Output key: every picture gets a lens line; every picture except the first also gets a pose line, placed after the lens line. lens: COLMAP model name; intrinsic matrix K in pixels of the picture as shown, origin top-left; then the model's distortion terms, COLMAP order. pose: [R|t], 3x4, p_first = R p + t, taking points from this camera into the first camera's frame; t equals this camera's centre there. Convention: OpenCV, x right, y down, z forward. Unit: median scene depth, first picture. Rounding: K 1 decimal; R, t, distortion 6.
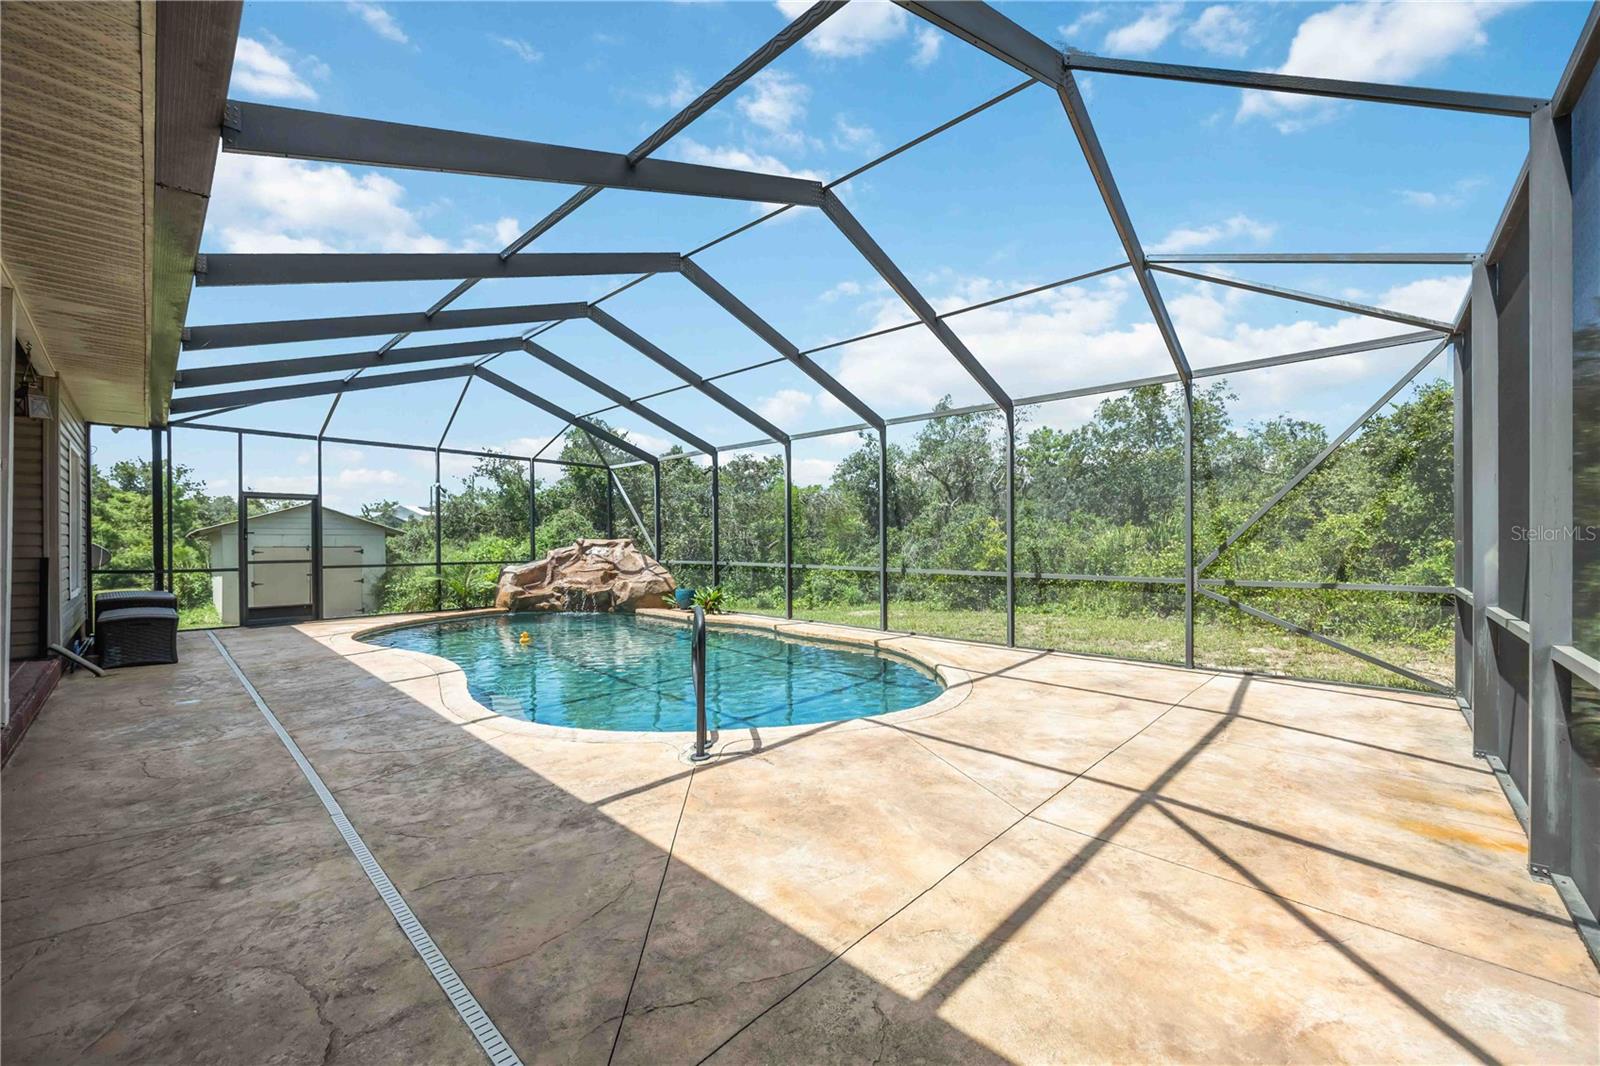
lens RADIAL K [[606.5, 0, 805.3], [0, 606.5, 539.2], [0, 0, 1]] dist [0.000907, 0.000206]
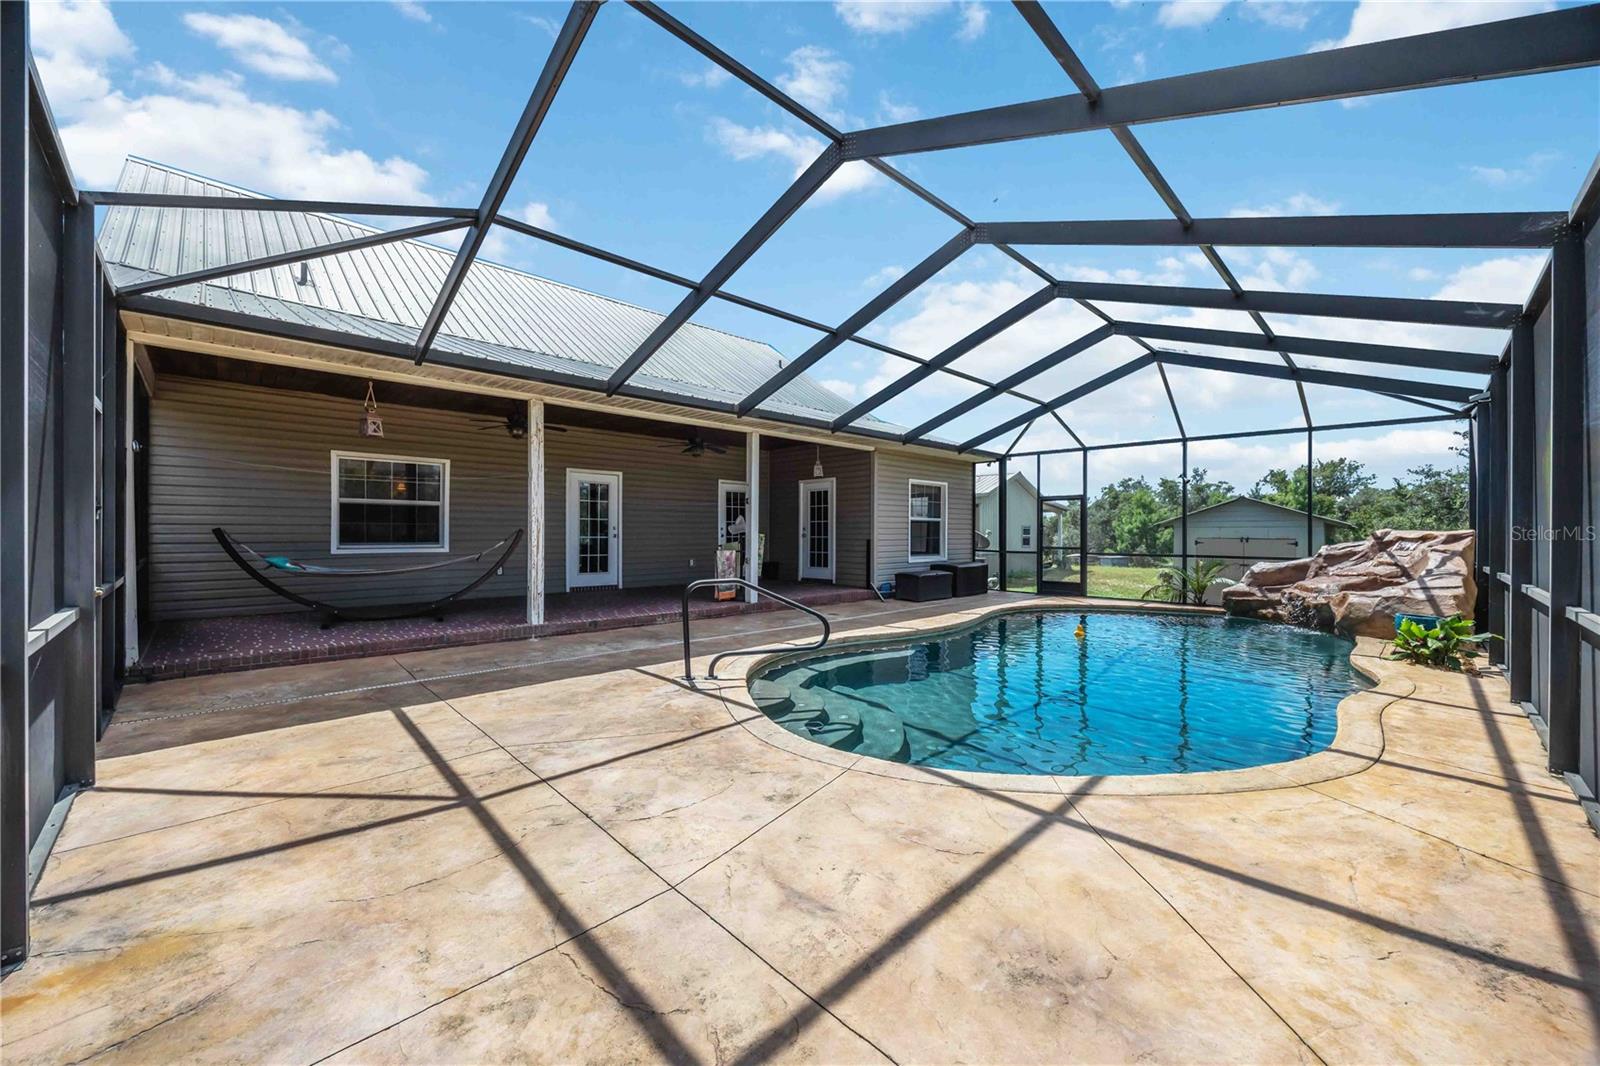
lens RADIAL K [[606.5, 0, 805.3], [0, 606.5, 539.2], [0, 0, 1]] dist [0.000907, 0.000206]
pose [[-0.037704, 0.015796, -0.999164, 1.370152], [-0.003602, 0.999866, 0.015943, 0.001133], [0.999282, 0.004200, -0.037642, 1.439953]]
